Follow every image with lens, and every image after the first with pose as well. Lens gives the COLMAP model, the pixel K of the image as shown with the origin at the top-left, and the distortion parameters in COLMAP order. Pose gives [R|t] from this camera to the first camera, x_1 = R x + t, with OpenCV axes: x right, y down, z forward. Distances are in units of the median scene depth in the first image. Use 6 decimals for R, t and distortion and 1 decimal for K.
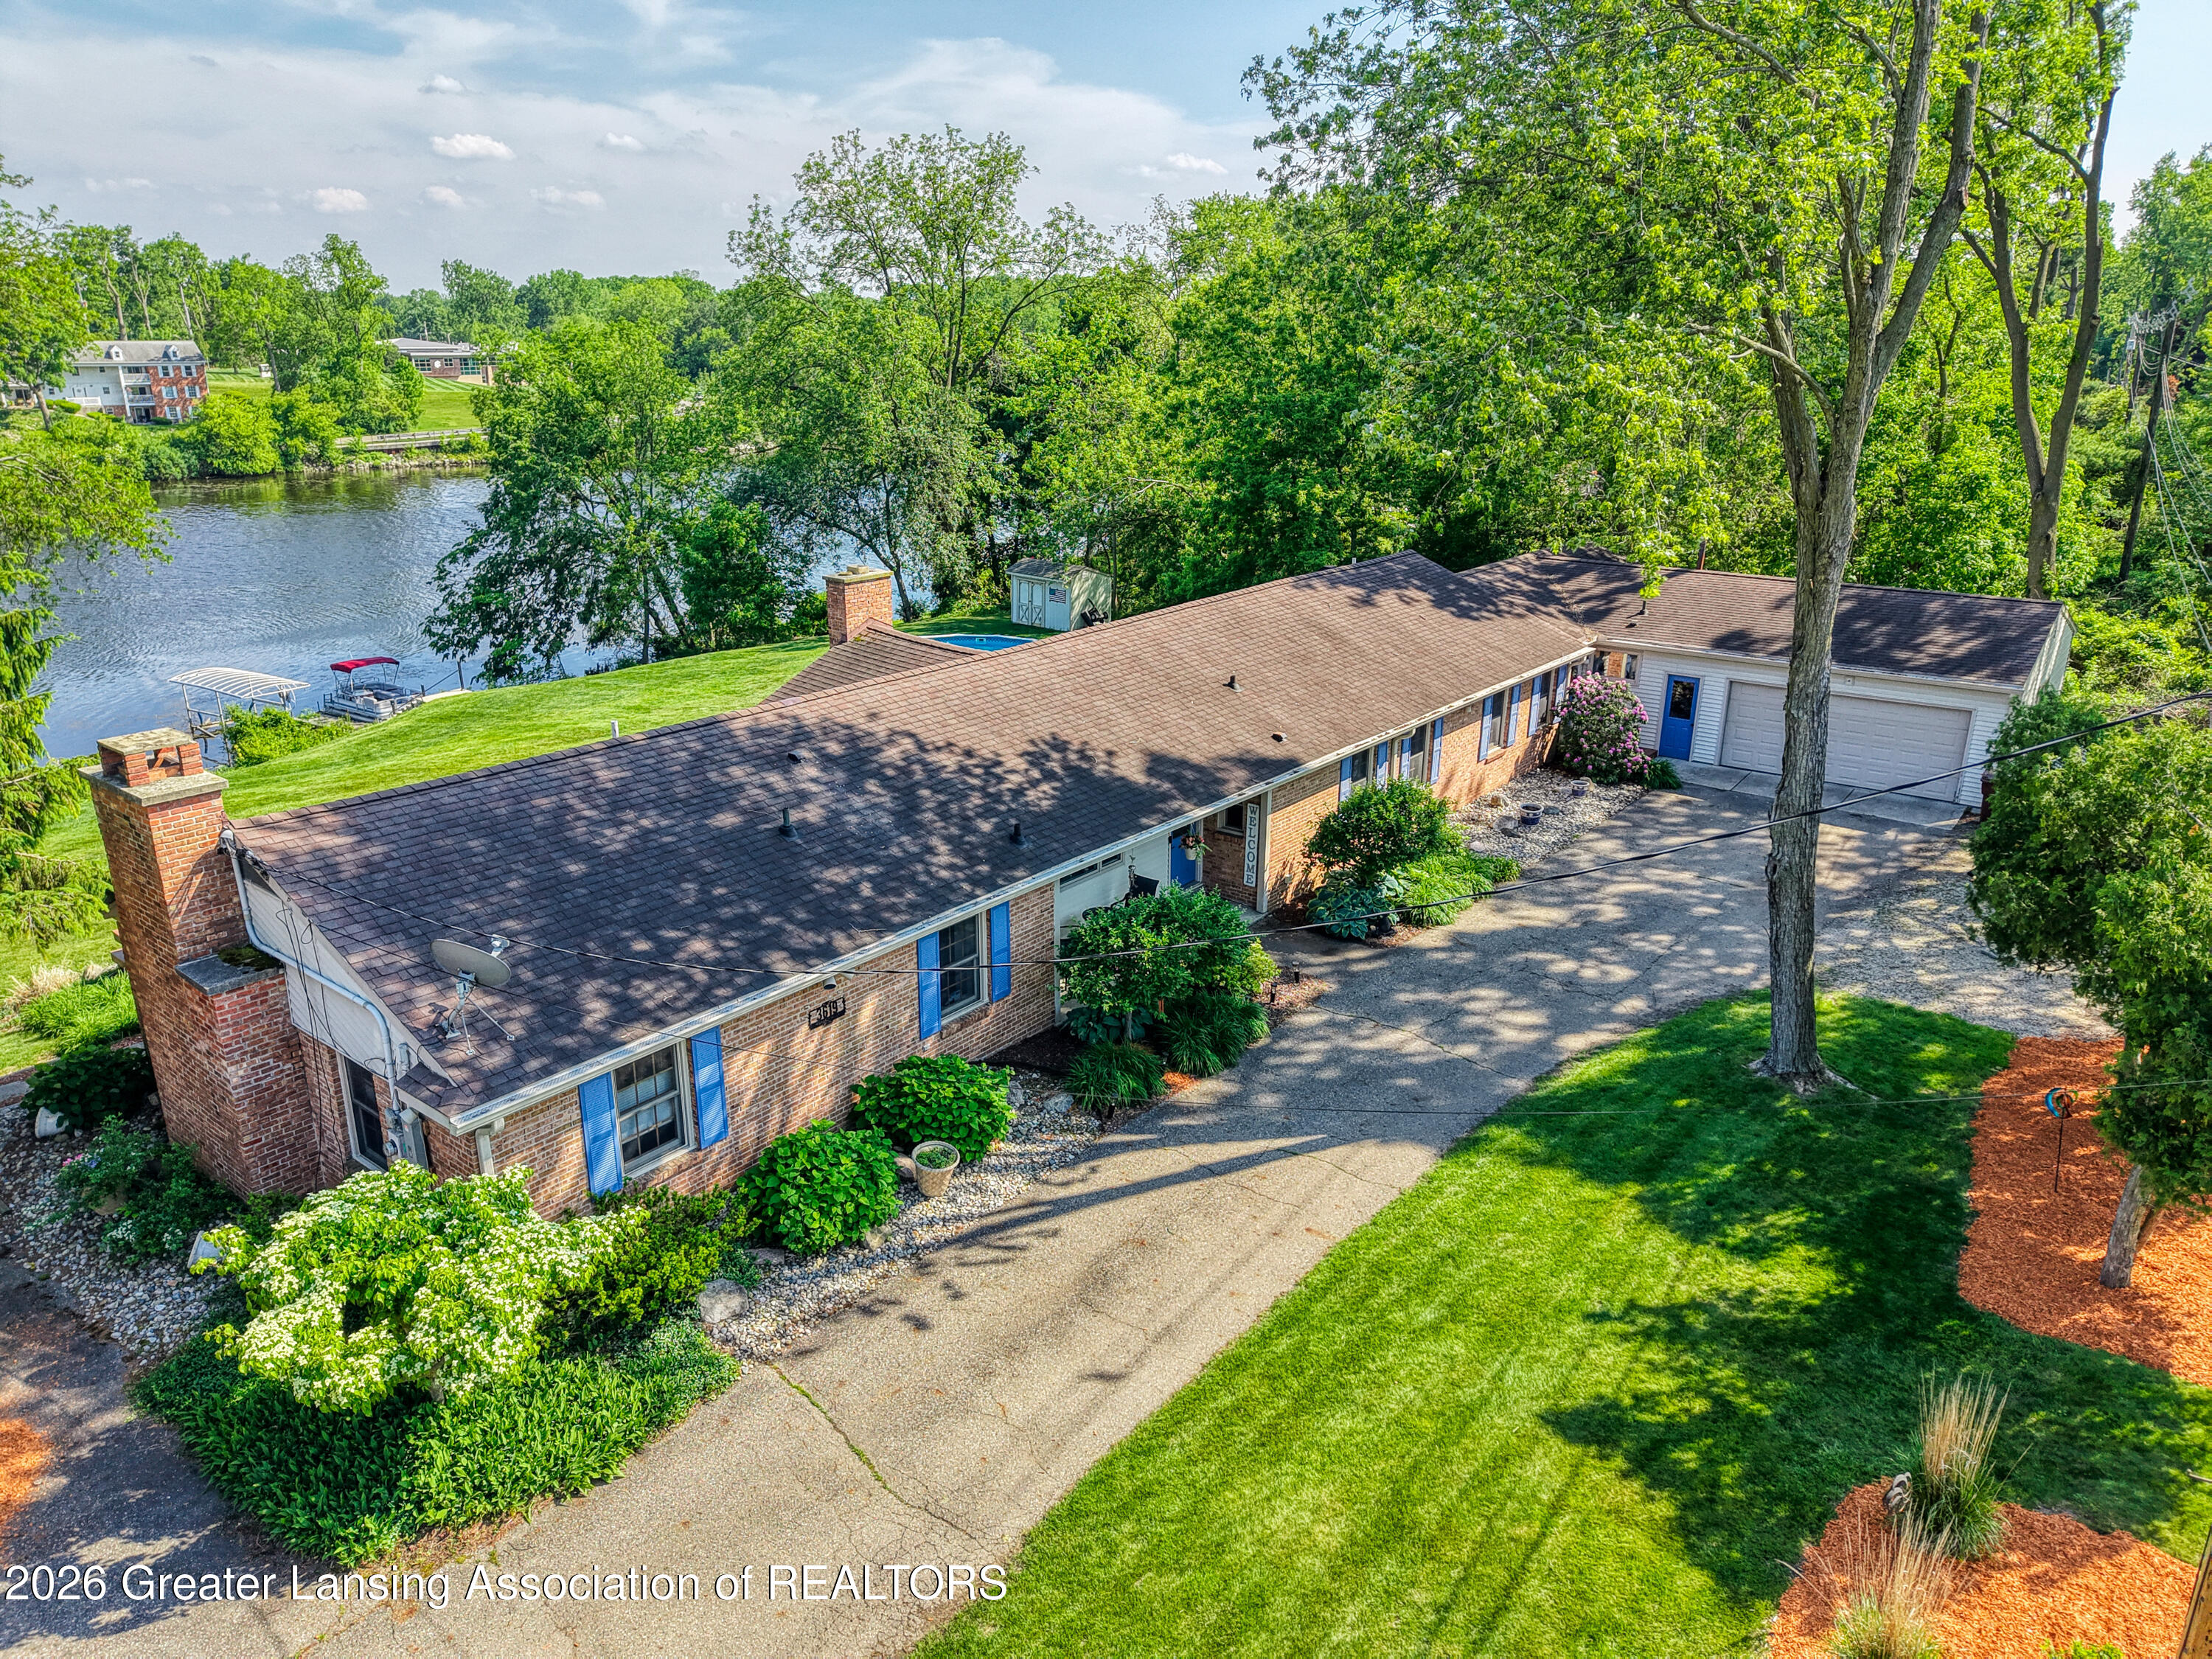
lens RADIAL K [[1495.5, 0, 1094.9], [0, 1495.5, 817.7], [0, 0, 1]] dist [0.025905, -0.023442]
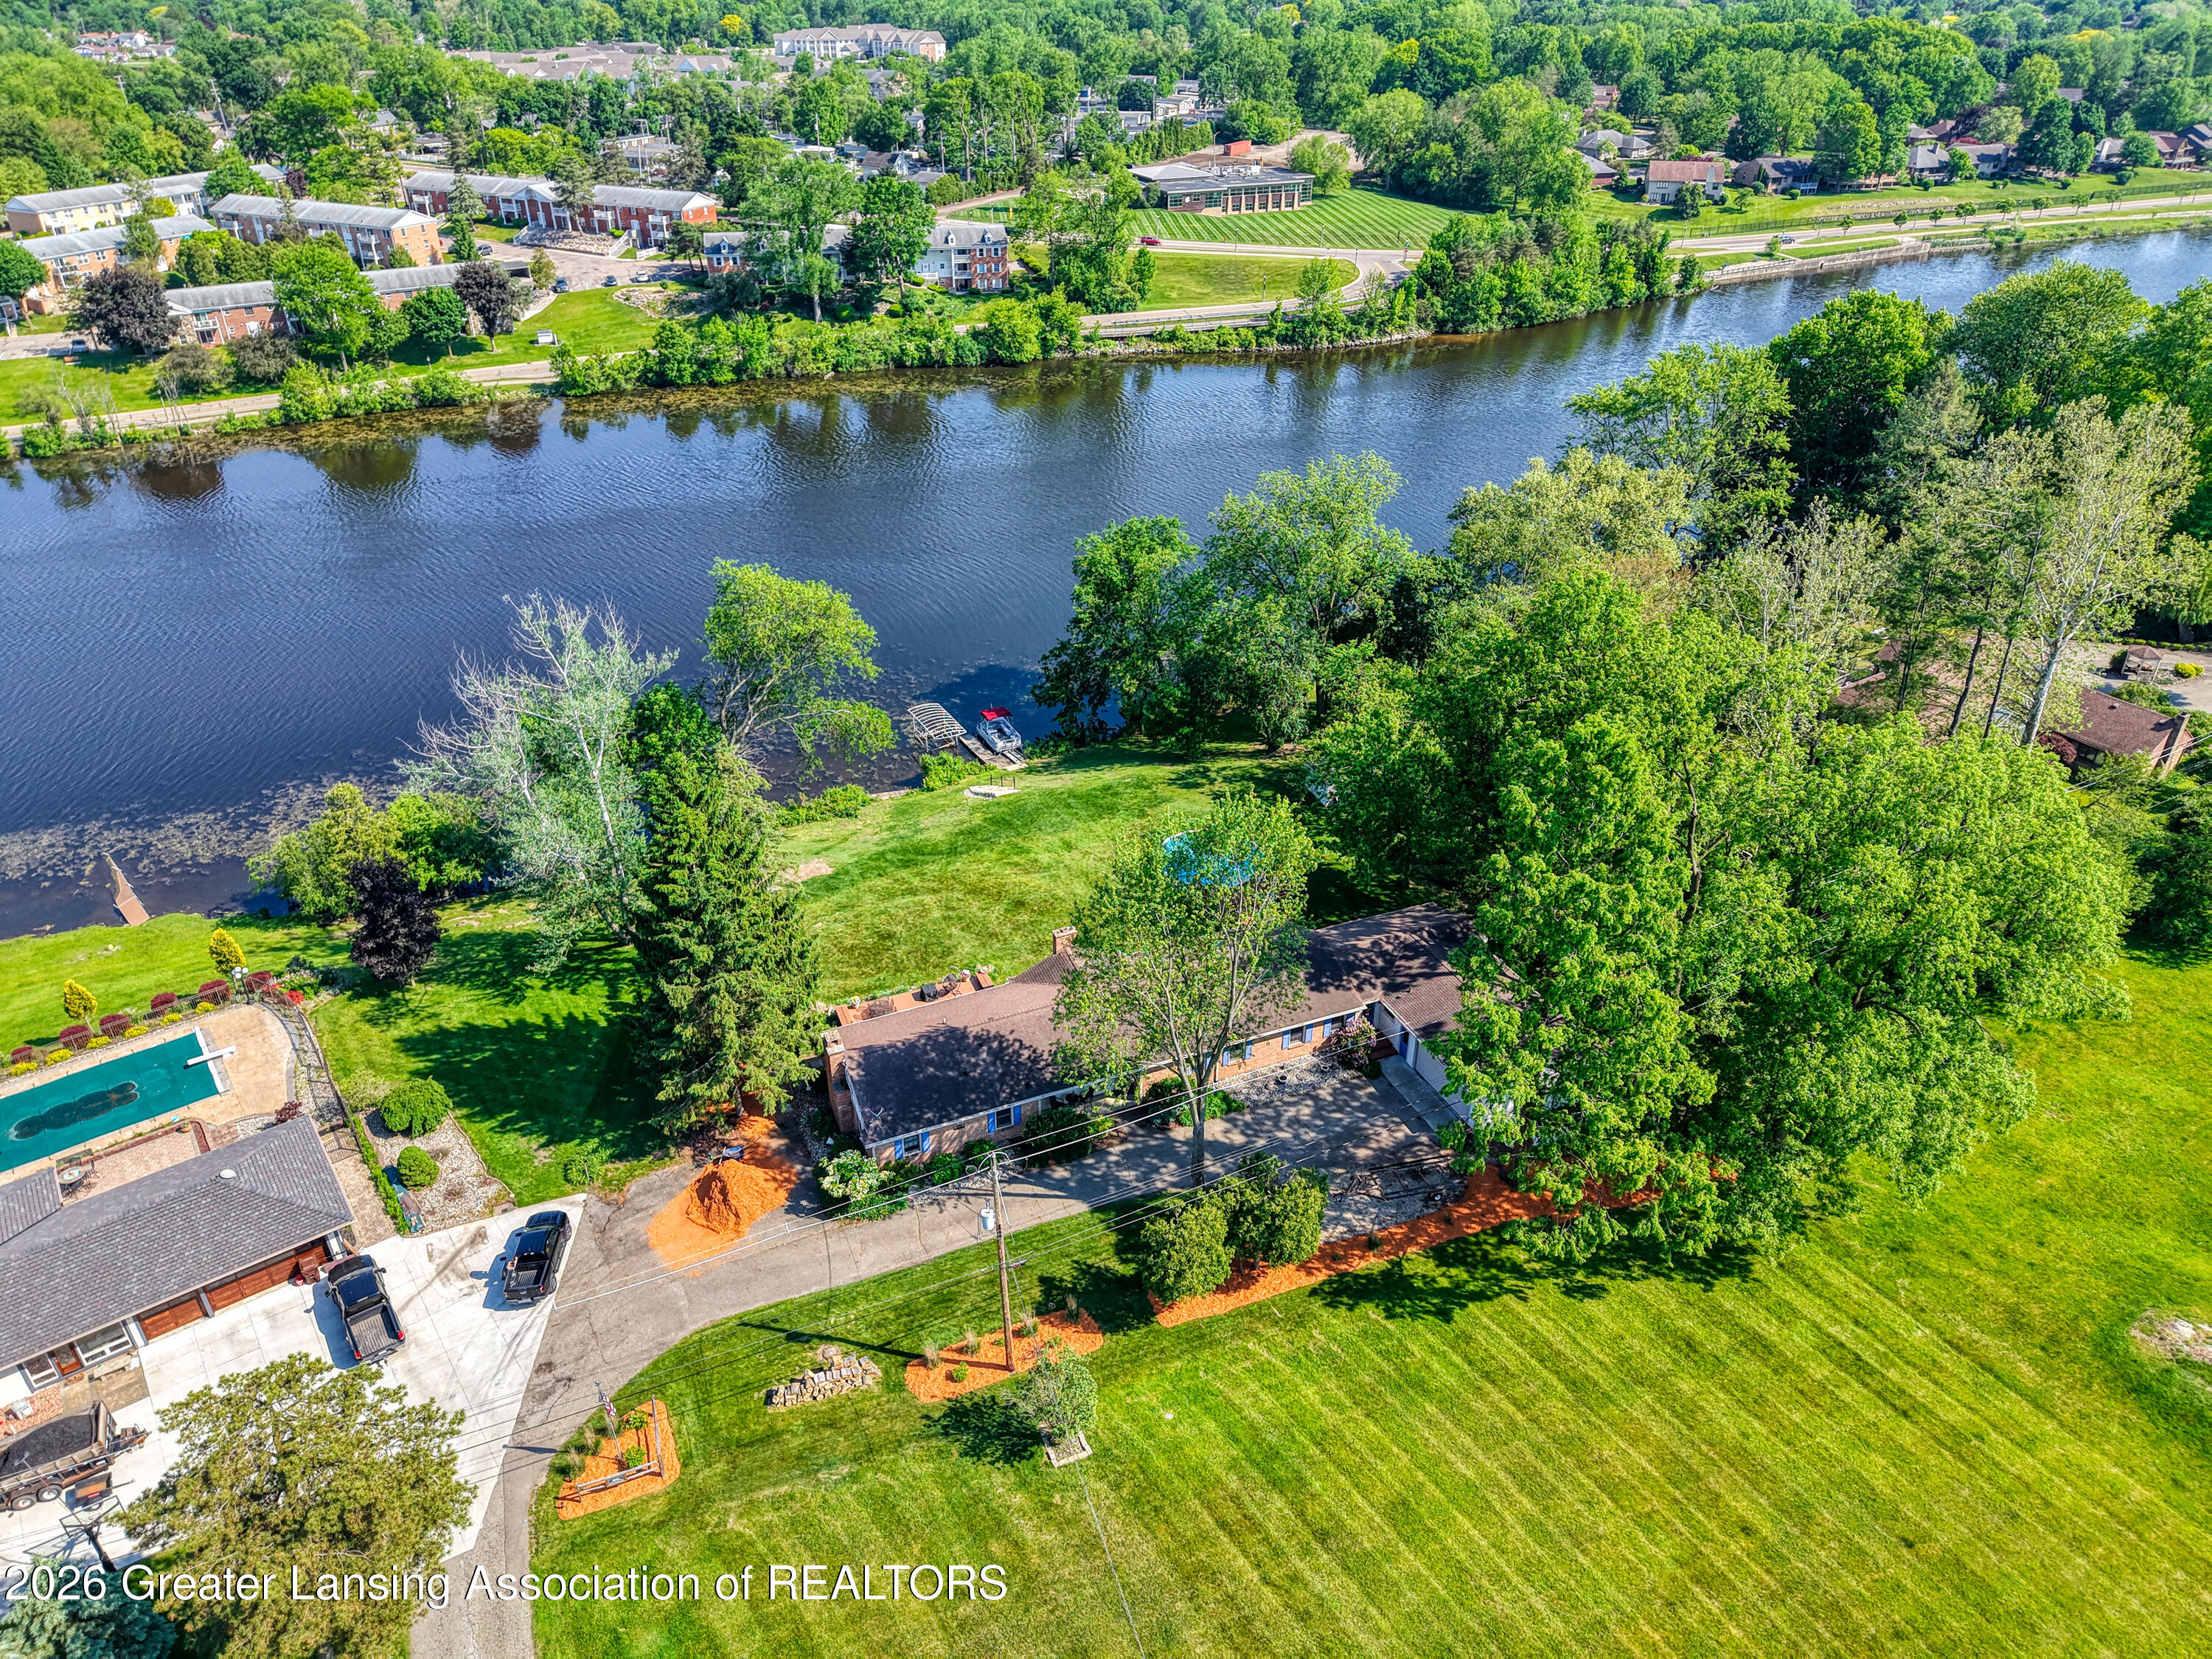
lens RADIAL K [[1483.0, 0, 1089.5], [0, 1483.0, 829.5], [0, 0, 1]] dist [0.007212, -0.002817]
pose [[0.877212, 0.242603, -0.414299, 0.854199], [-0.146120, 0.956907, 0.250956, -0.909994], [0.457328, -0.159604, 0.874859, -1.192531]]
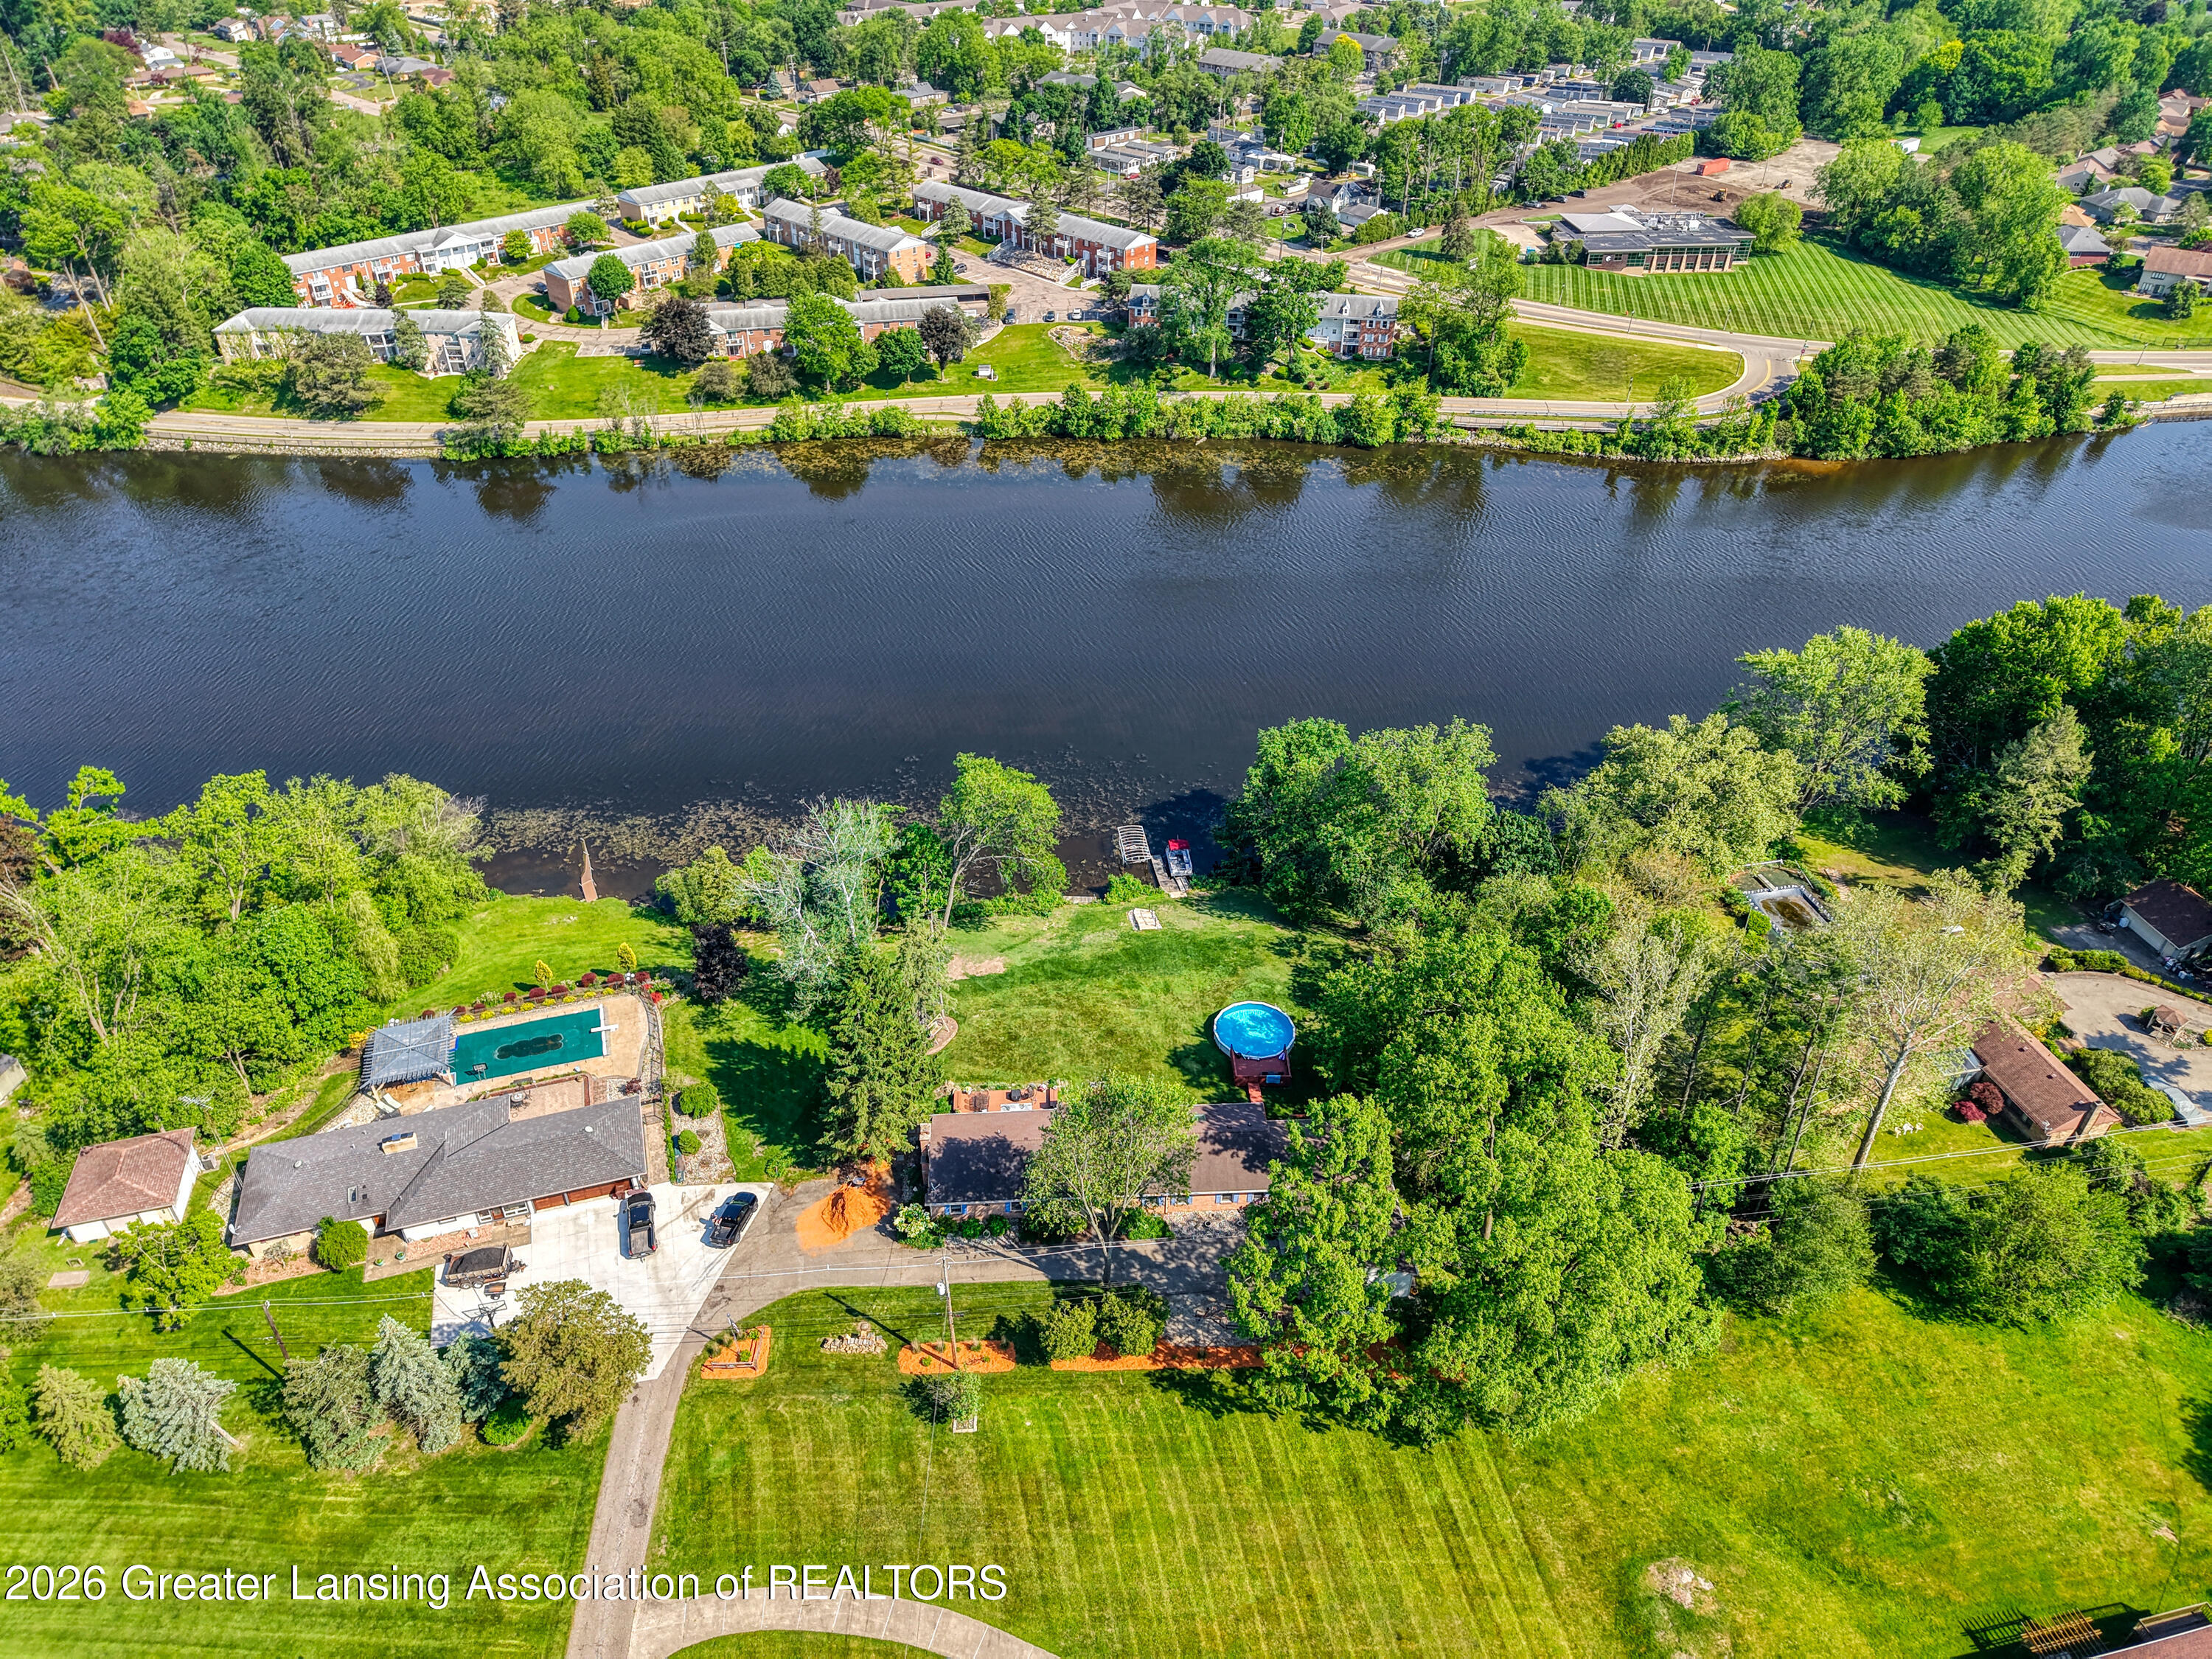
lens RADIAL K [[1495.5, 0, 1094.9], [0, 1495.5, 817.7], [0, 0, 1]] dist [0.025905, -0.023442]
pose [[0.665035, 0.434502, -0.607401, 1.847647], [-0.233587, 0.893539, 0.383439, -2.197380], [0.709341, -0.113120, 0.695729, -1.632619]]
